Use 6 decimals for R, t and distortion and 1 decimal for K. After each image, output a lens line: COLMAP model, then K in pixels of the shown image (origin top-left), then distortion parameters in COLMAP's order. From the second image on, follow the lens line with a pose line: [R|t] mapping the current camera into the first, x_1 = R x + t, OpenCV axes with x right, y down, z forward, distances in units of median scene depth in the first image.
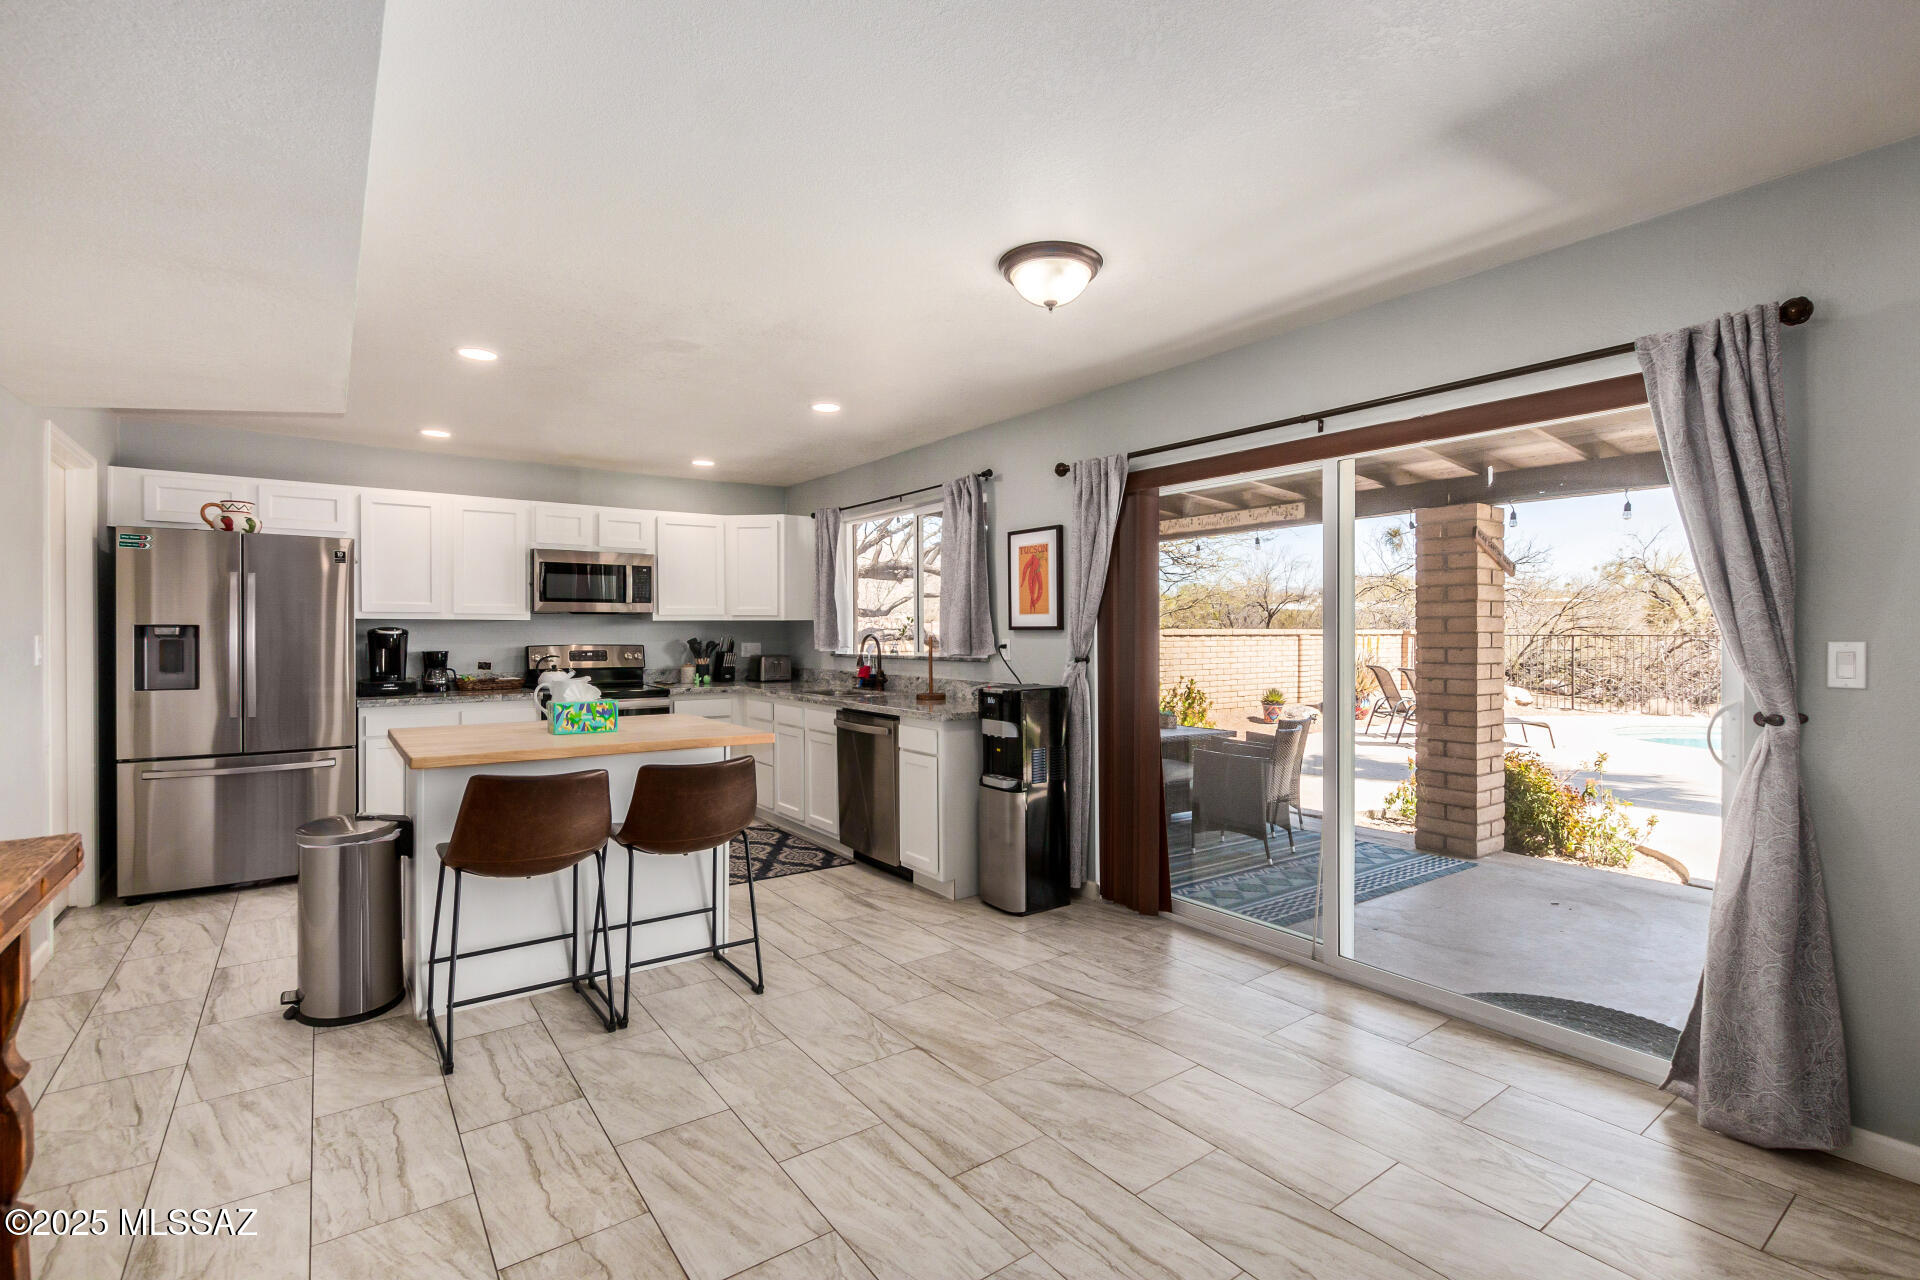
lens RADIAL K [[886.5, 0, 976.8], [0, 886.5, 651.0], [0, 0, 1]] dist [0.005825, -0.004810]
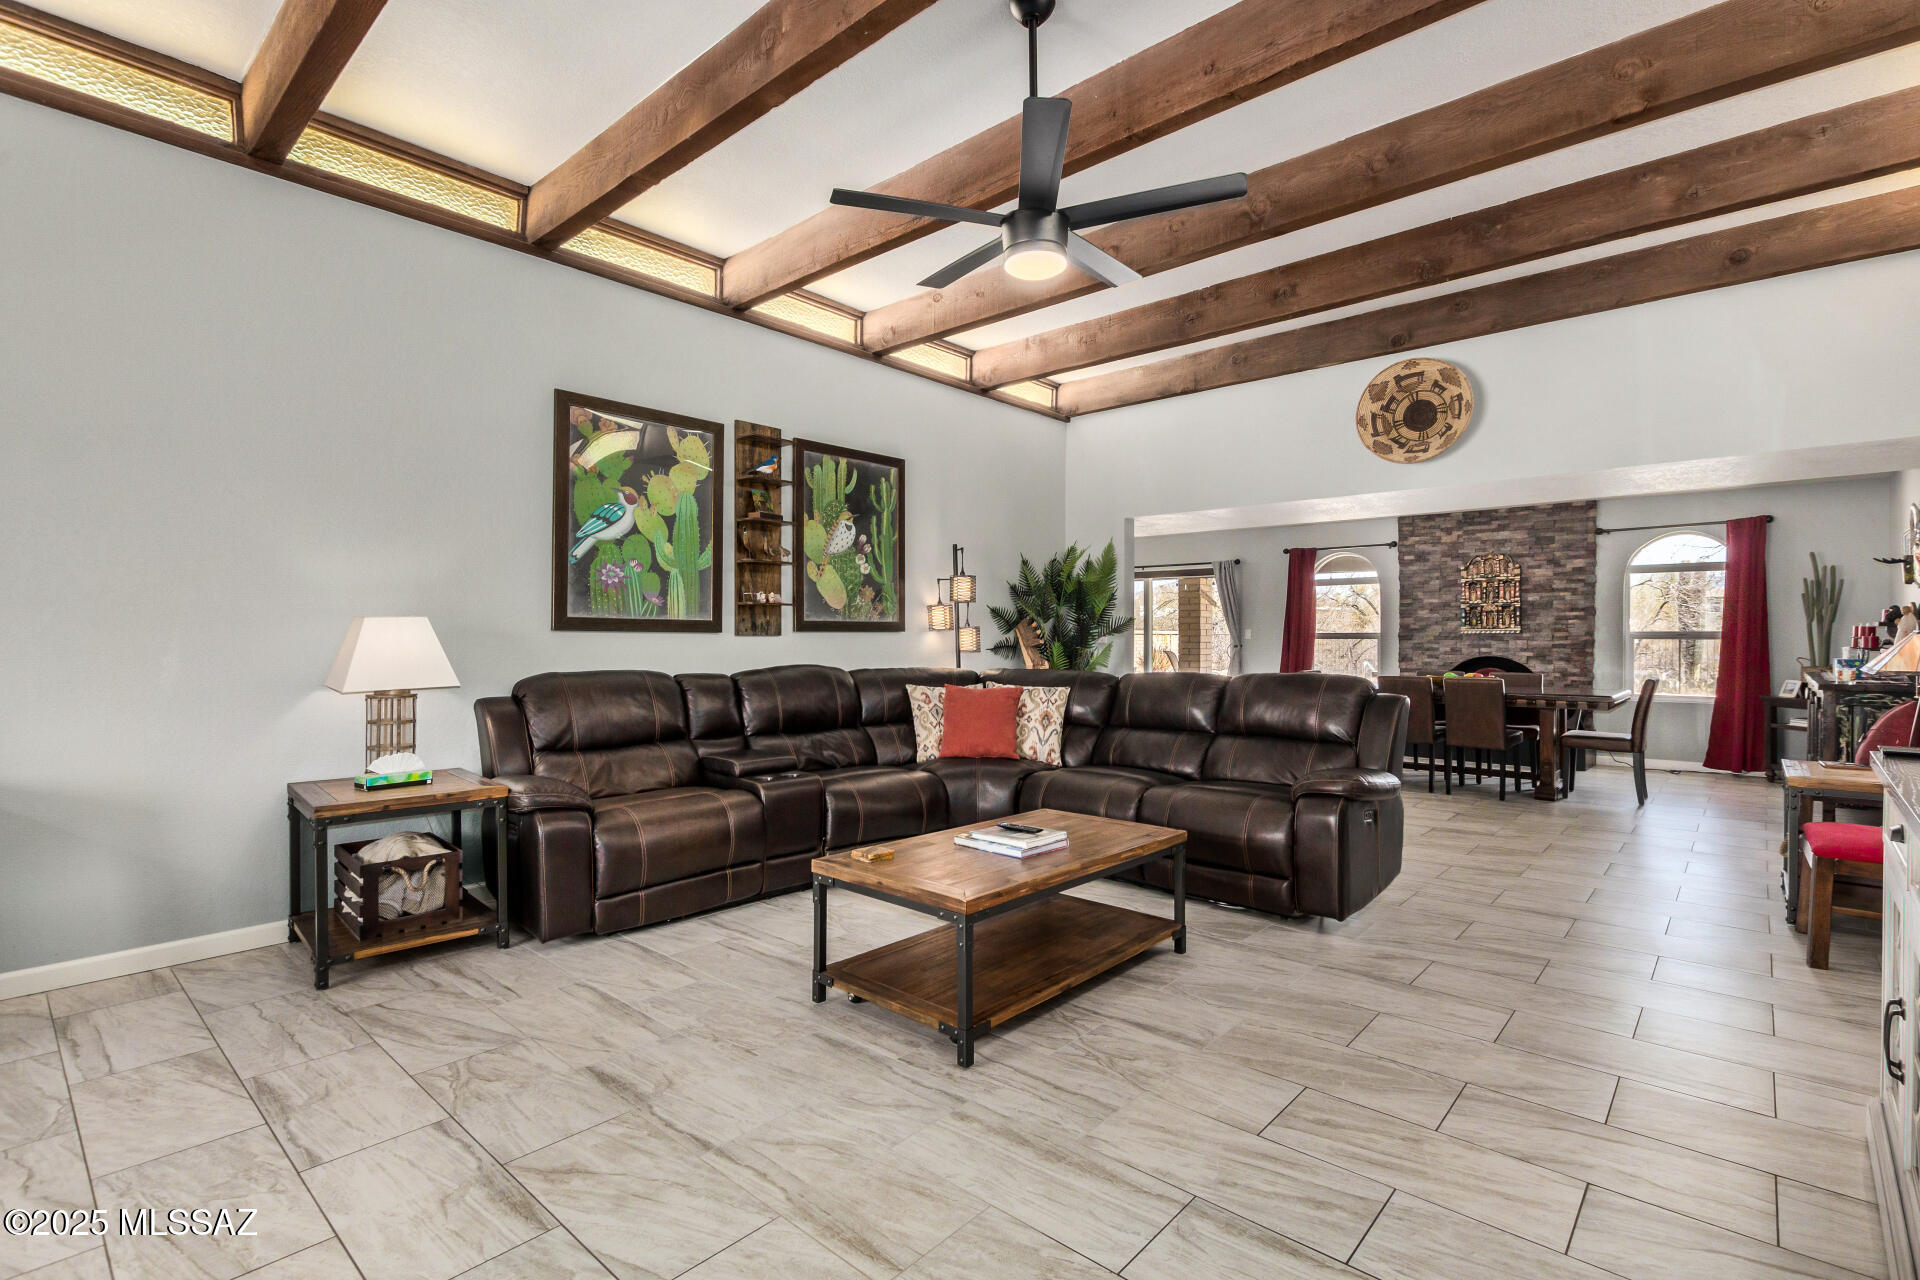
lens RADIAL K [[886.5, 0, 989.2], [0, 886.5, 642.9], [0, 0, 1]] dist [0.005825, -0.004810]
pose [[0.977568, 0.000025, 0.210619, -0.689859], [0.003310, 0.999875, -0.015478, 0.066100], [-0.210593, 0.015828, 0.977446, -1.679700]]
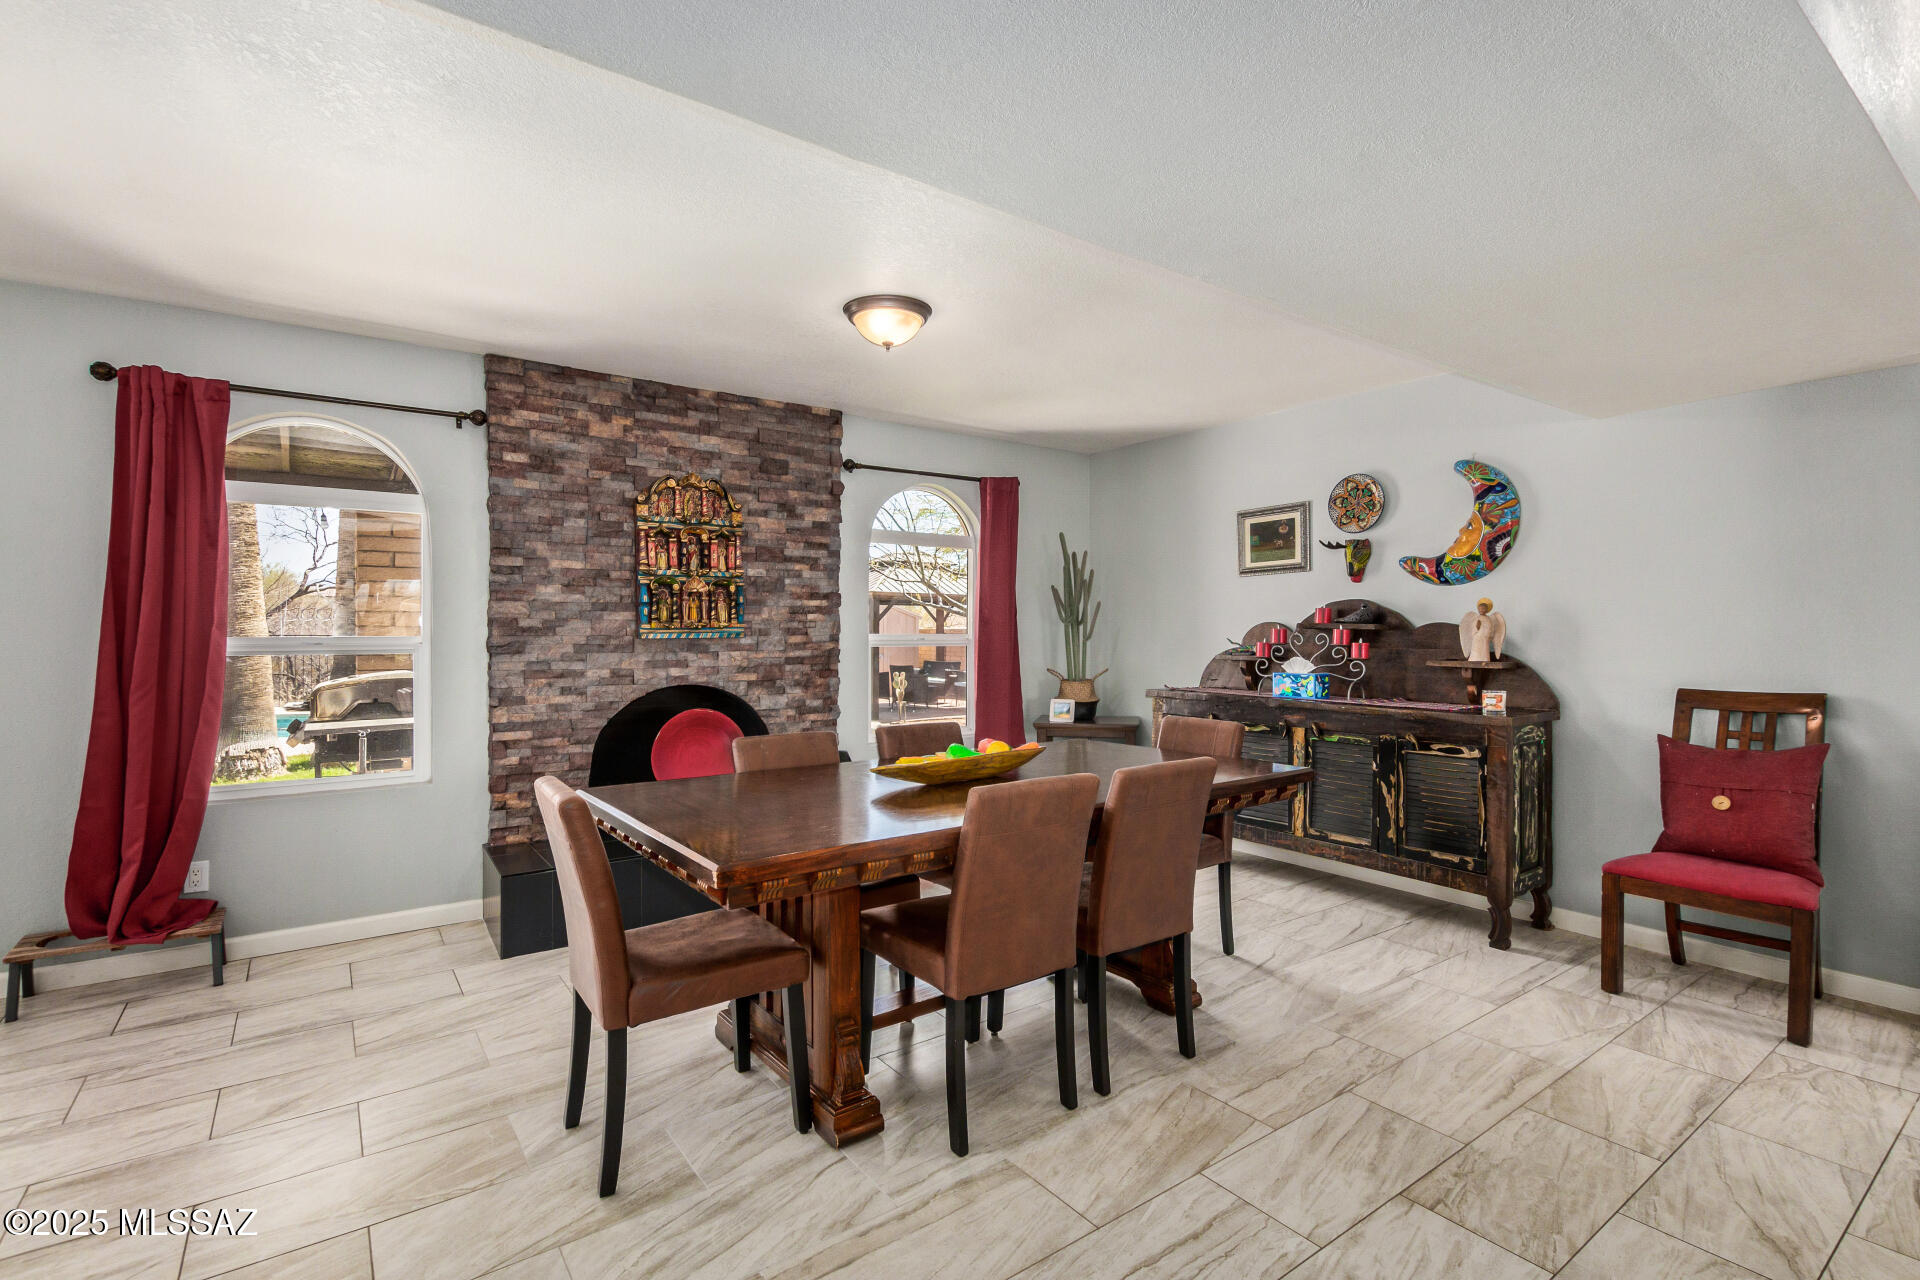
lens RADIAL K [[886.5, 0, 955.4], [0, 886.5, 640.6], [0, 0, 1]] dist [0.005825, -0.004810]
pose [[0.011417, -0.007638, 0.999906, -0.157116], [0.023806, 0.999689, 0.007365, 0.020892], [-0.999651, 0.023720, 0.011595, -0.296179]]
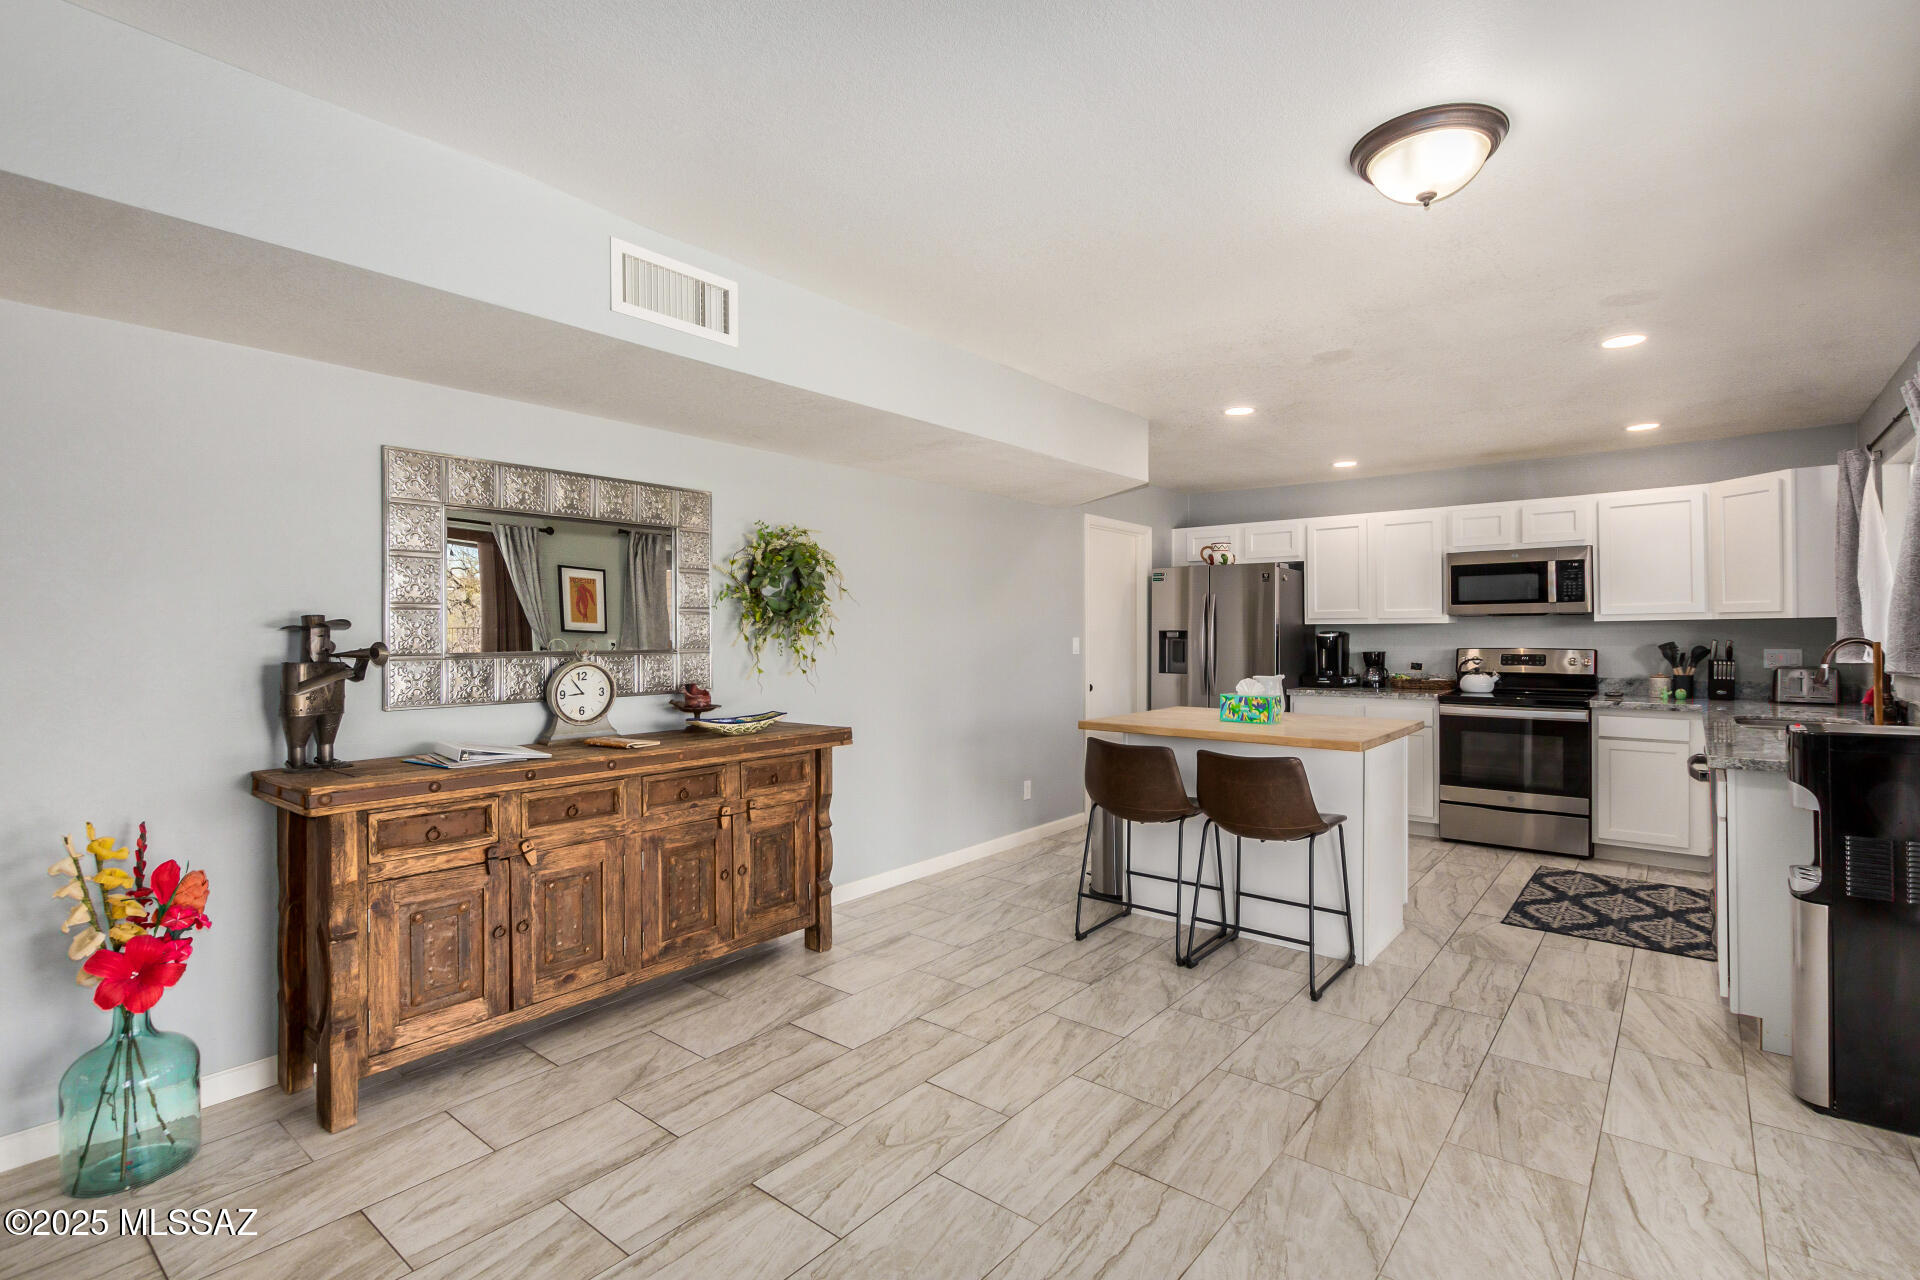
lens RADIAL K [[886.5, 0, 964.7], [0, 886.5, 632.5], [0, 0, 1]] dist [0.005825, -0.004810]
pose [[0.244195, -0.004170, -0.969717, 0.441210], [-0.021308, 0.999726, -0.009665, -0.002671], [0.969492, 0.023022, 0.244039, 0.269914]]
